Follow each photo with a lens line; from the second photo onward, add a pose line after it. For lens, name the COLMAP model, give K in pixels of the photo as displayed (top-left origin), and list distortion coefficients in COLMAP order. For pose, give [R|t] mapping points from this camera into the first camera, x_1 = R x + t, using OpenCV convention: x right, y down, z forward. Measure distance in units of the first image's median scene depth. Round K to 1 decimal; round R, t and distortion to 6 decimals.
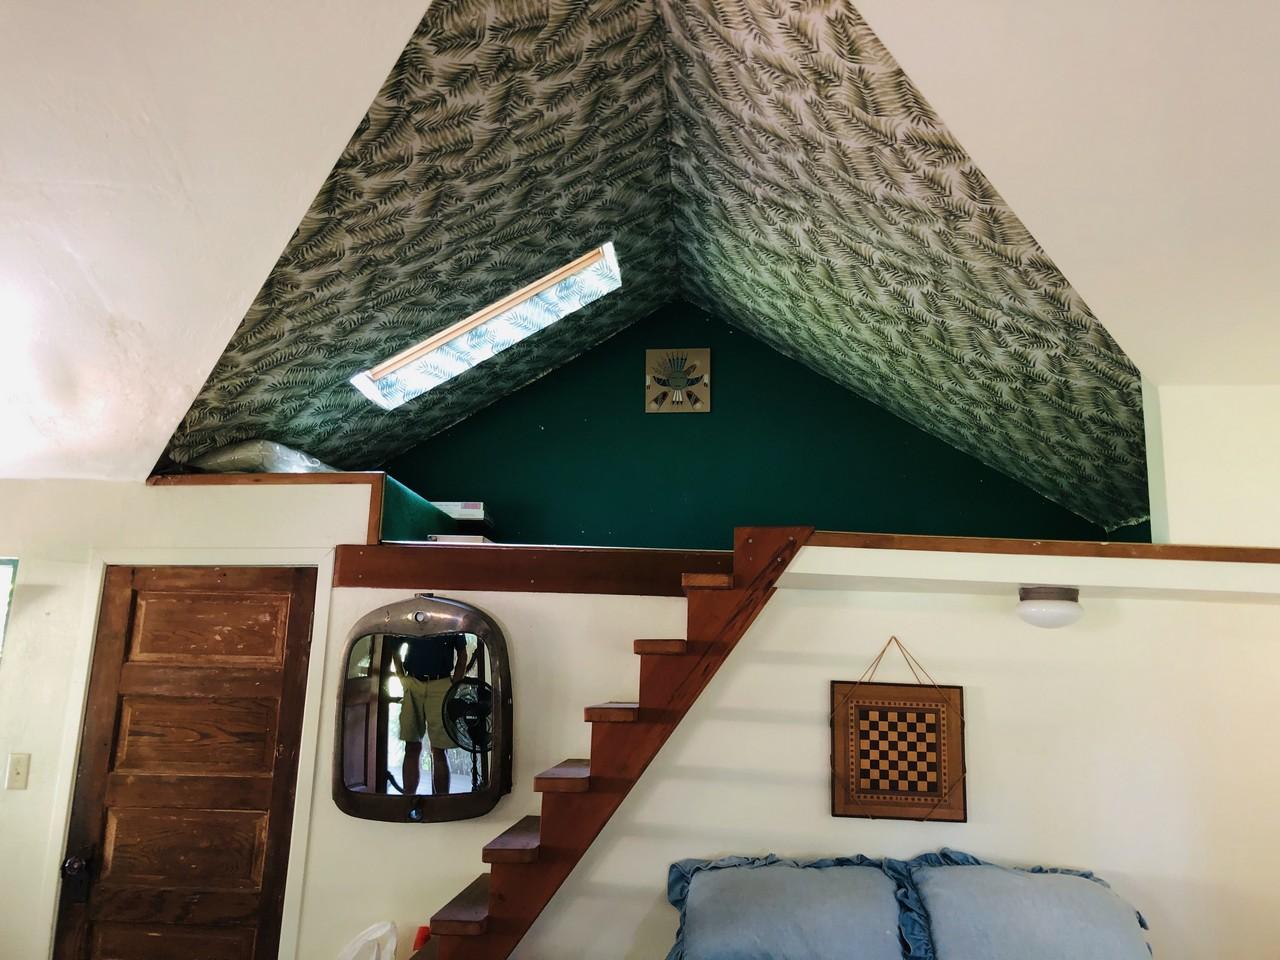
lens RADIAL K [[1025.9, 0, 650.0], [0, 1025.9, 451.4], [0, 0, 1]] dist [-0.000141, 0.011012]
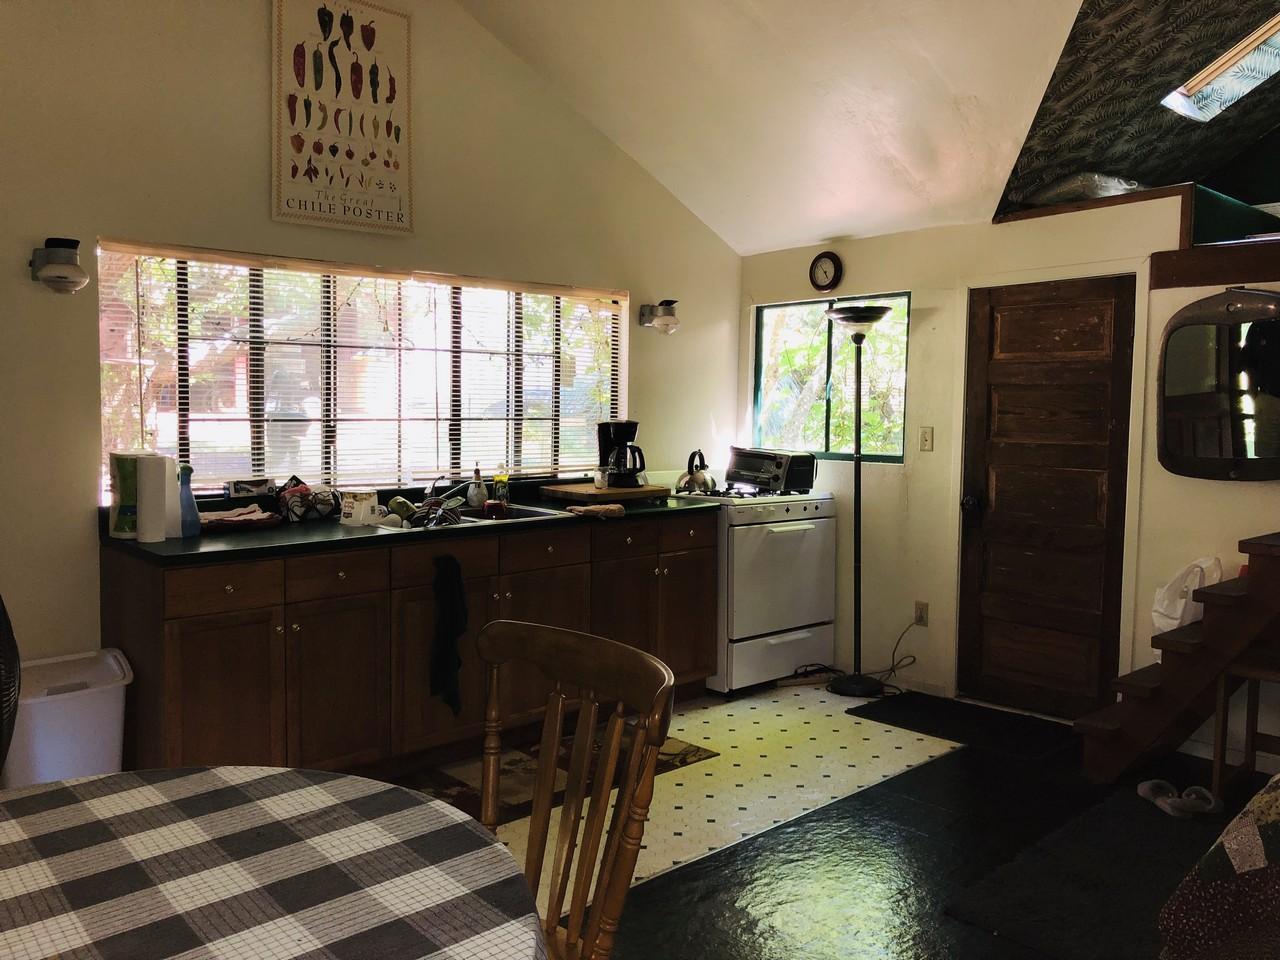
lens RADIAL K [[1025.9, 0, 650.0], [0, 1025.9, 451.4], [0, 0, 1]] dist [-0.000141, 0.011012]
pose [[0.704942, 0.022545, -0.708906, 0.122350], [0.153212, 0.971056, 0.183237, 0.008841], [0.692519, -0.237785, 0.681084, -0.236446]]
